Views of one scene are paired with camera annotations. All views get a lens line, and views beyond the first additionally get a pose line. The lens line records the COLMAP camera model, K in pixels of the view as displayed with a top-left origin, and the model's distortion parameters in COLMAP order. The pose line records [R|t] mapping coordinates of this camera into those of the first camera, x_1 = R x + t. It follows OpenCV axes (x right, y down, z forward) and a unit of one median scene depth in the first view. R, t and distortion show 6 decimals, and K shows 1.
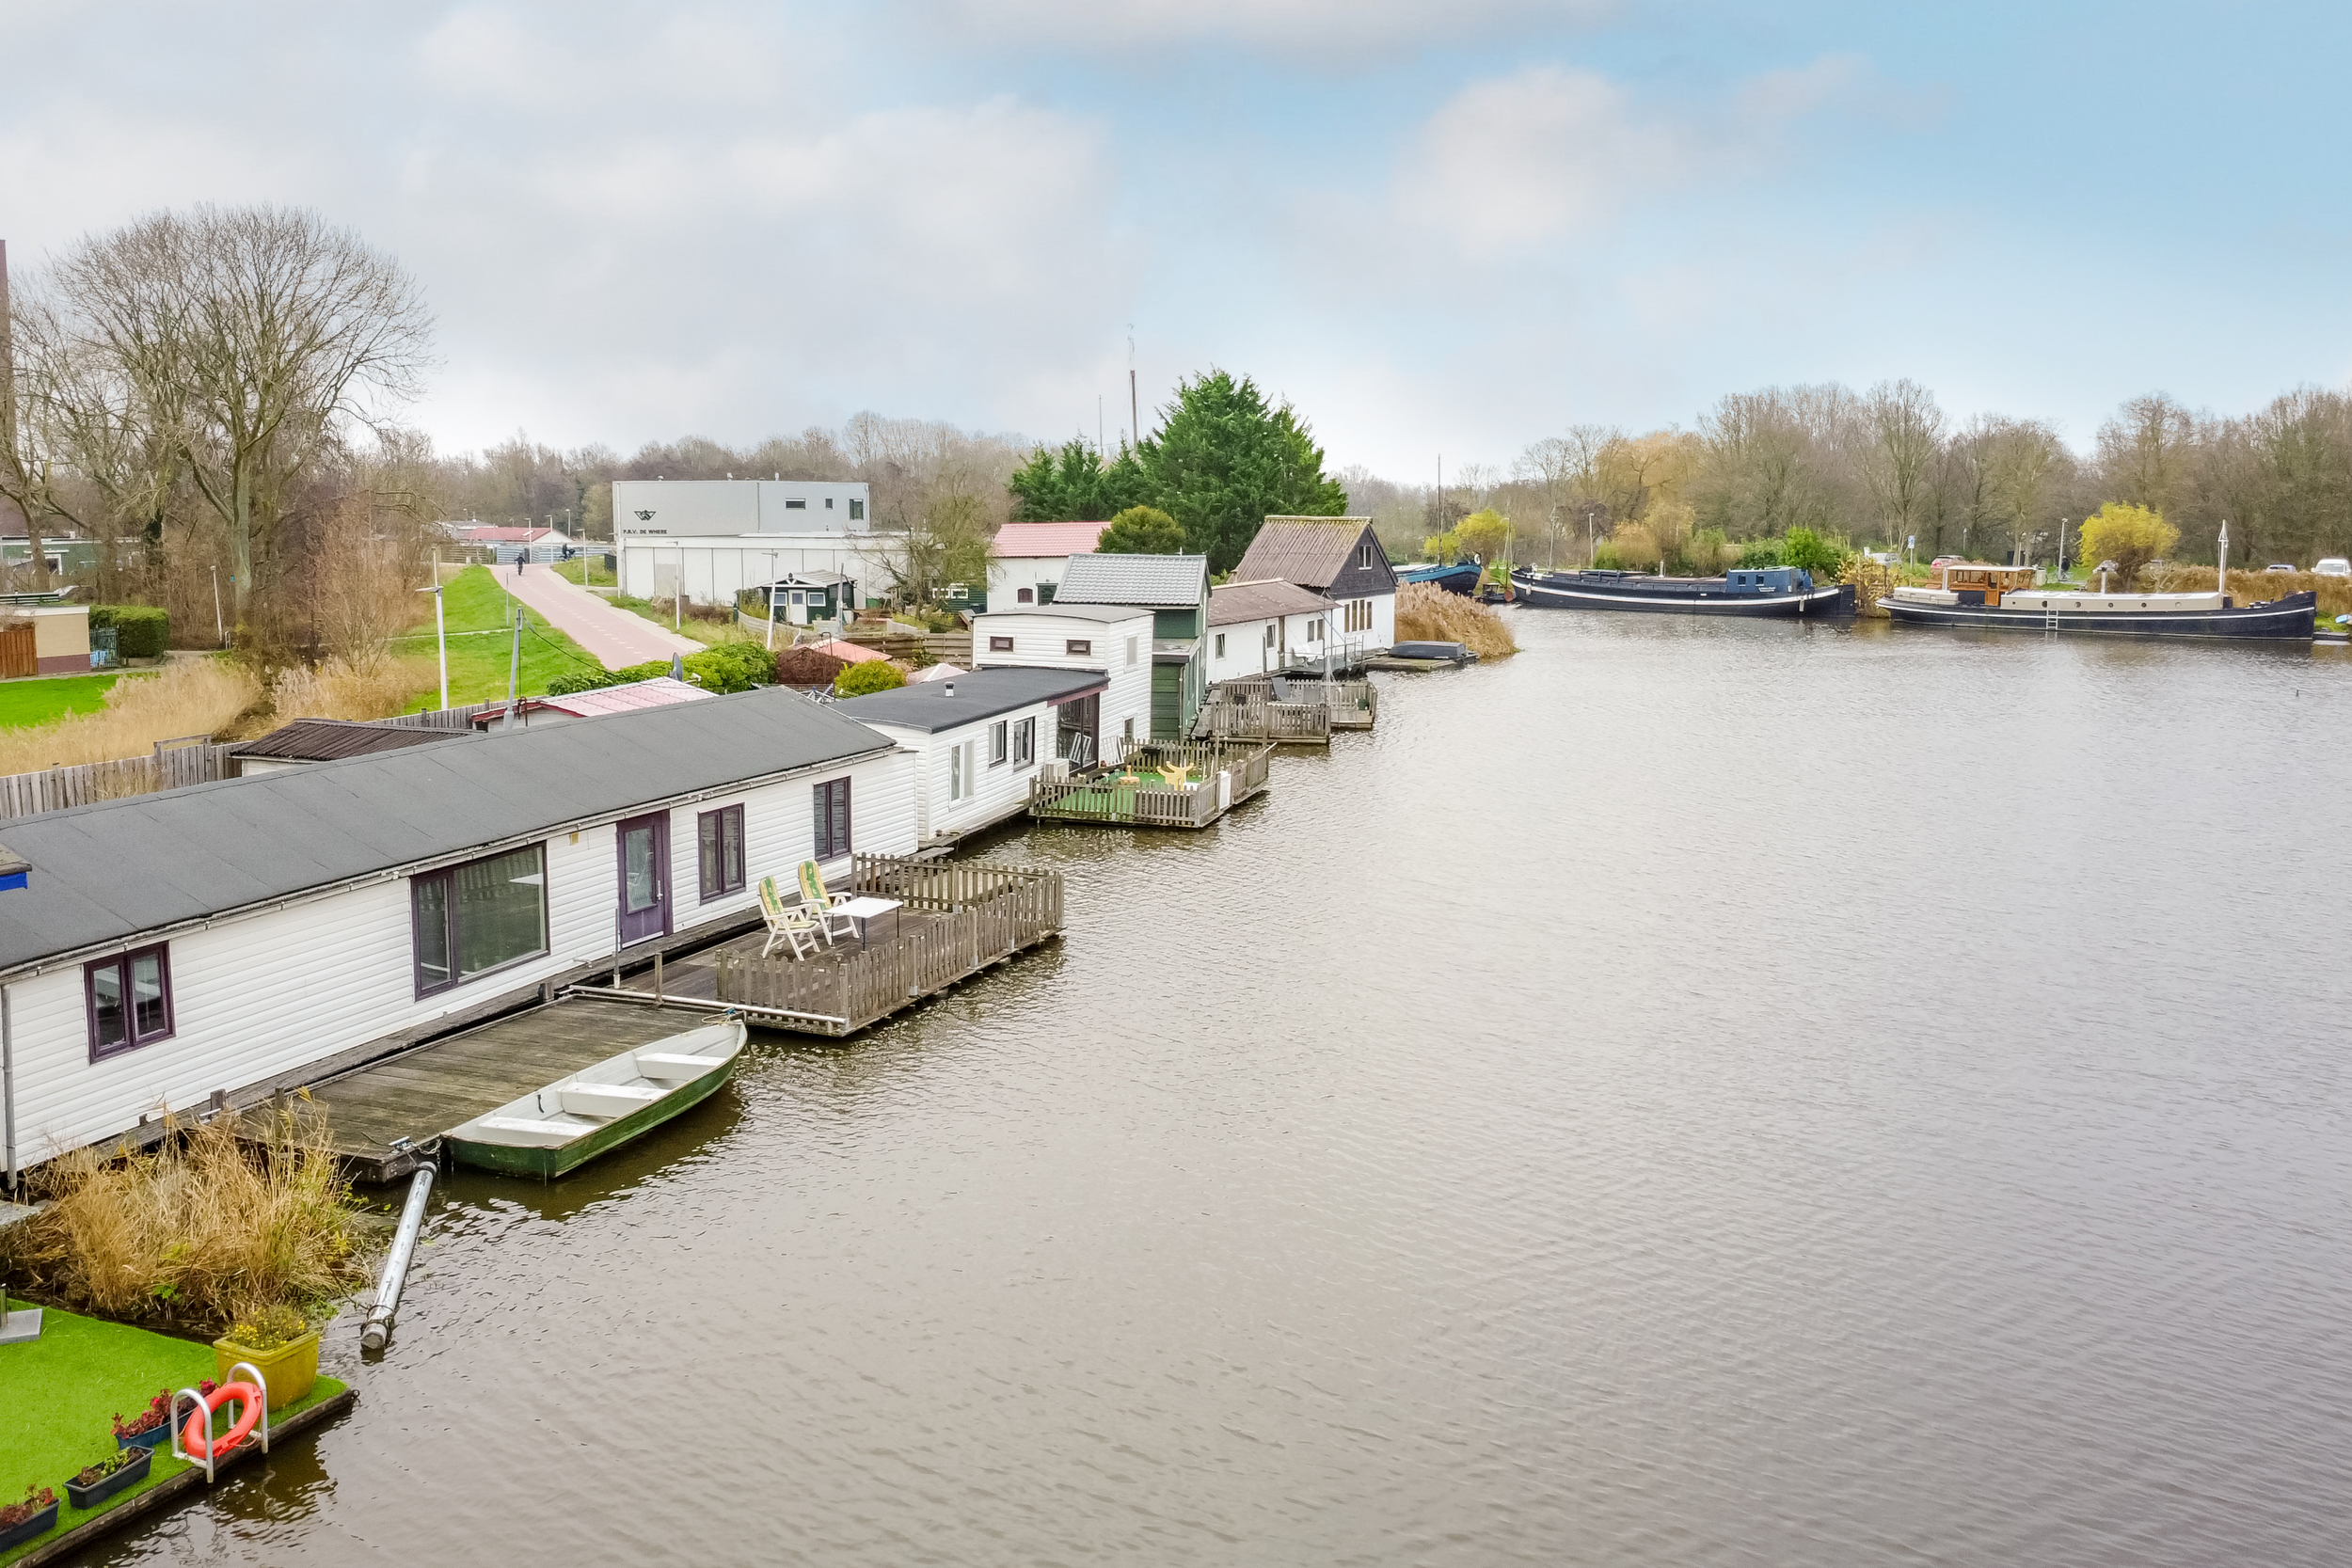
lens RADIAL K [[2004.7, 0, 1176.0], [0, 2004.7, 784.0], [0, 0, 1]] dist [-0.021791, -0.024305]
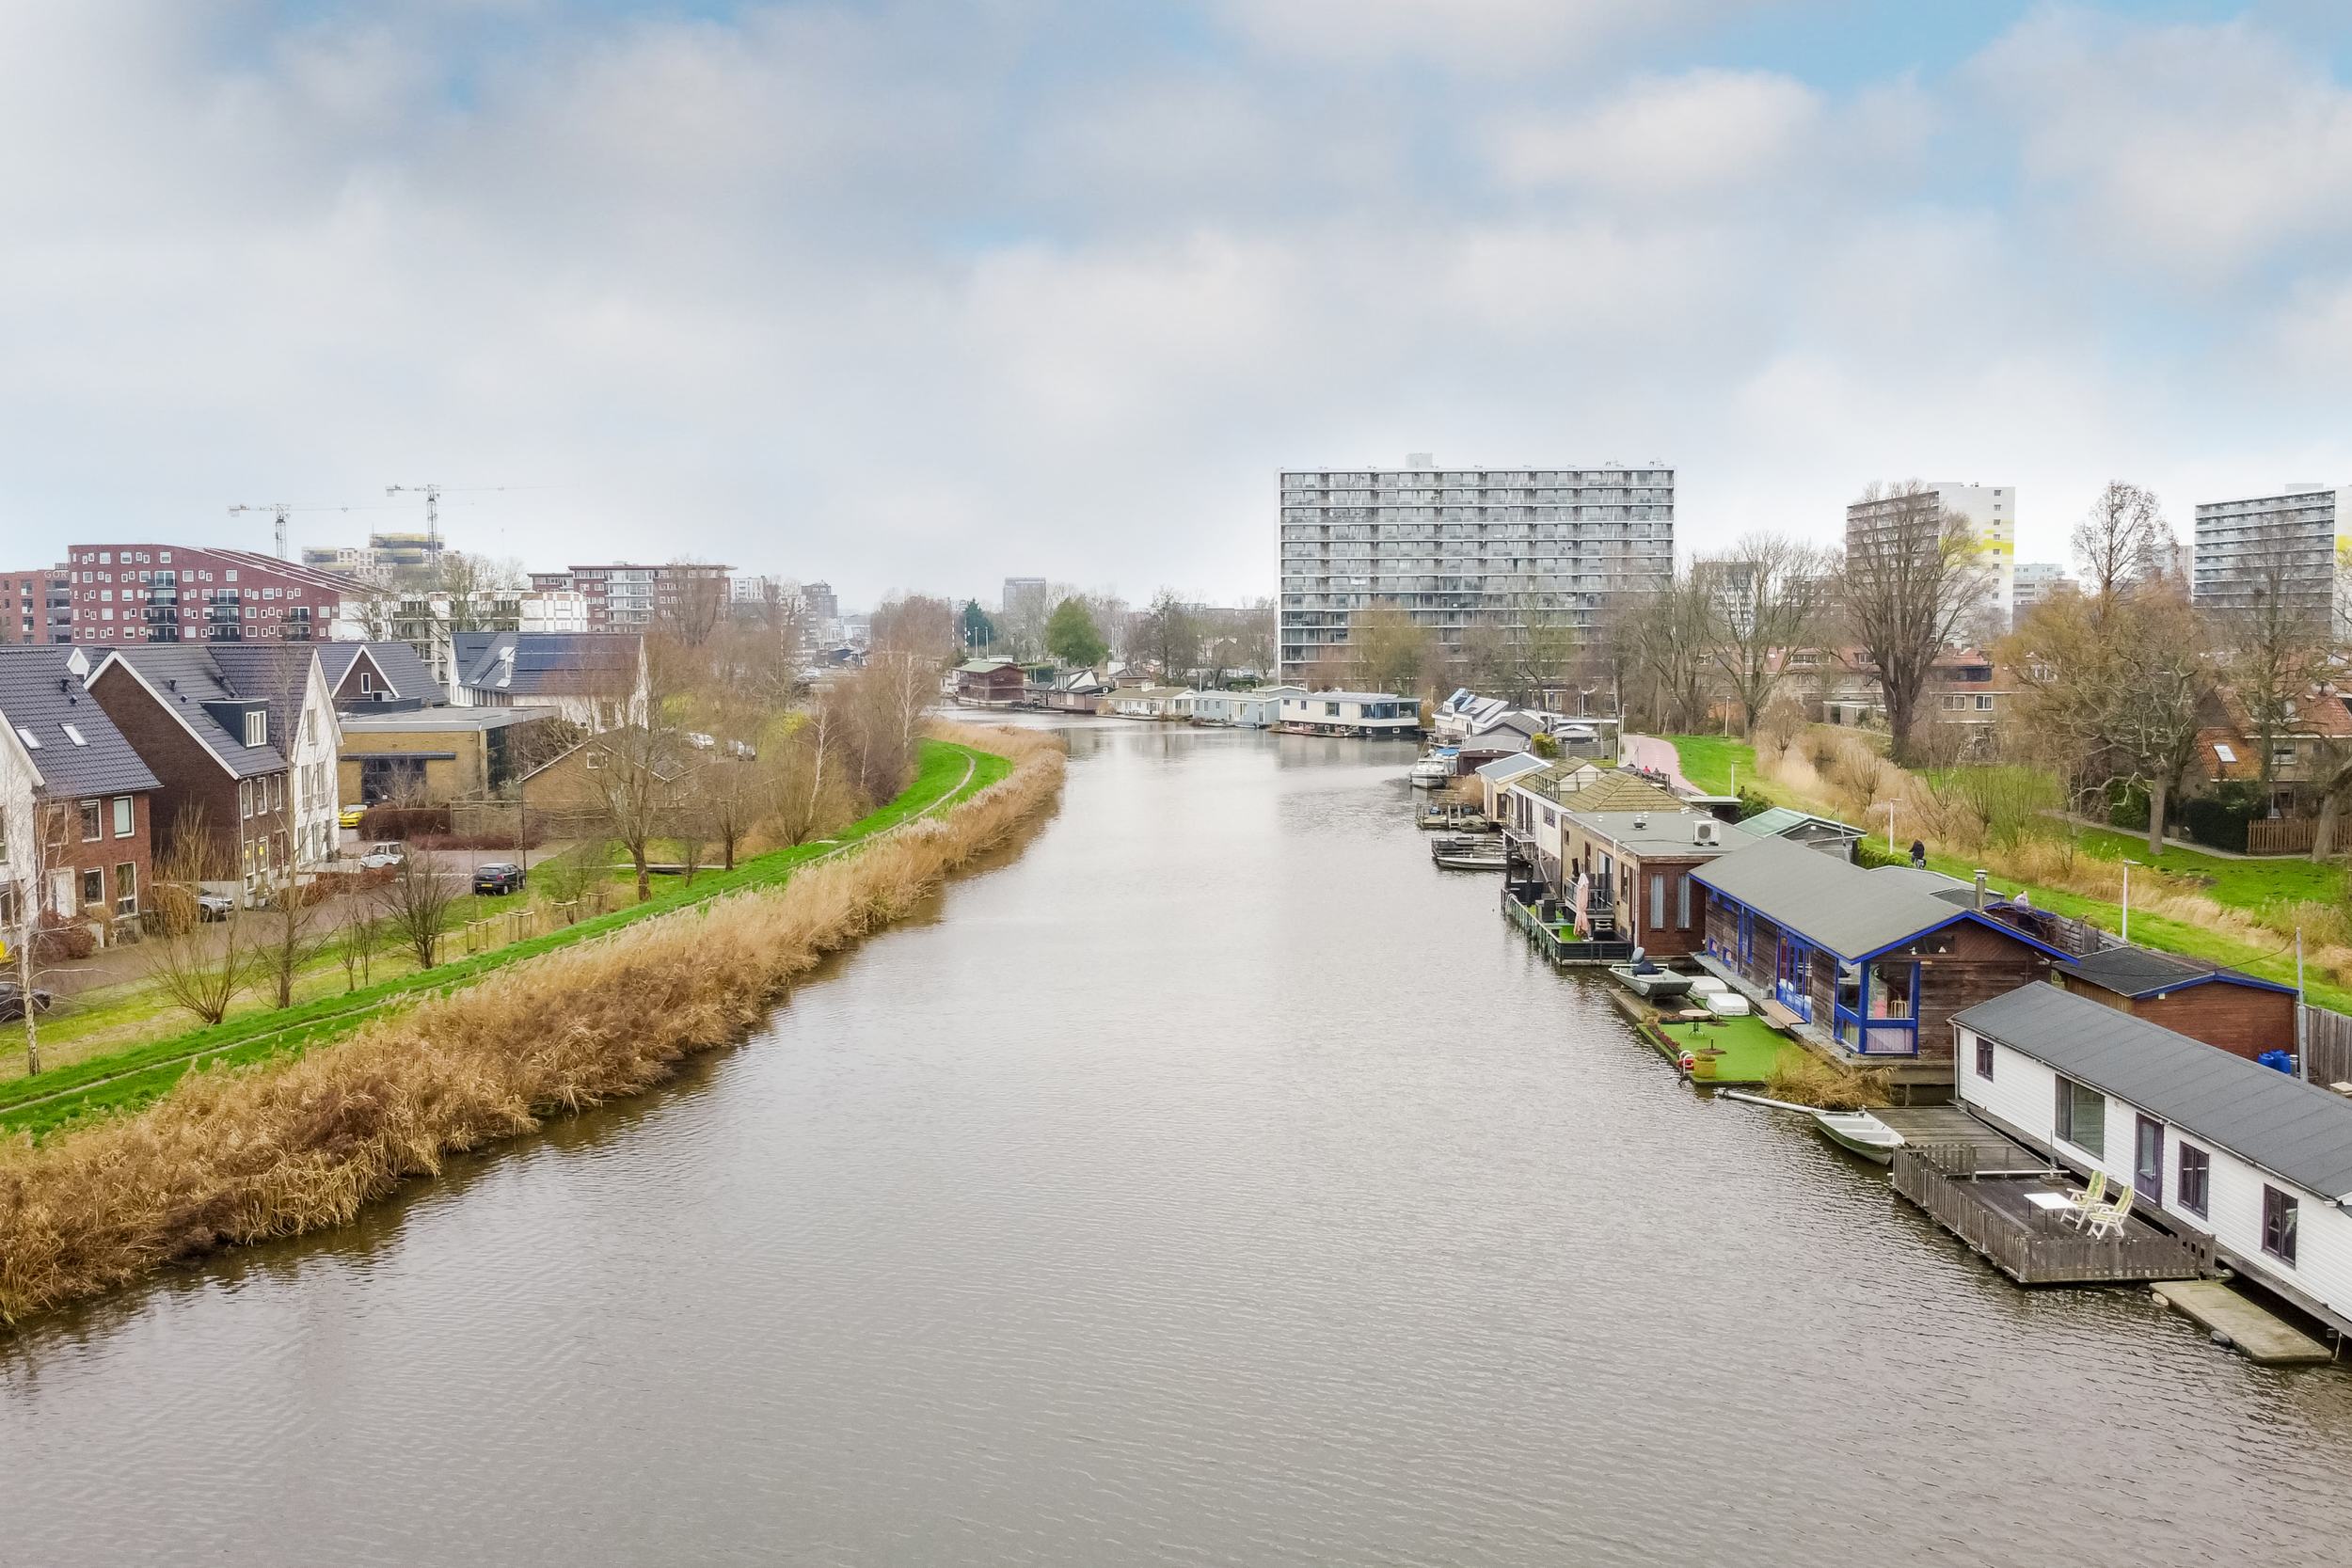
lens RADIAL K [[2004.7, 0, 1176.0], [0, 2004.7, 784.0], [0, 0, 1]] dist [-0.021791, -0.024305]
pose [[-0.934844, 0.036775, -0.353148, 1.009799], [-0.038094, 0.978492, 0.202737, -0.542431], [0.353008, 0.202981, -0.913337, 2.200173]]
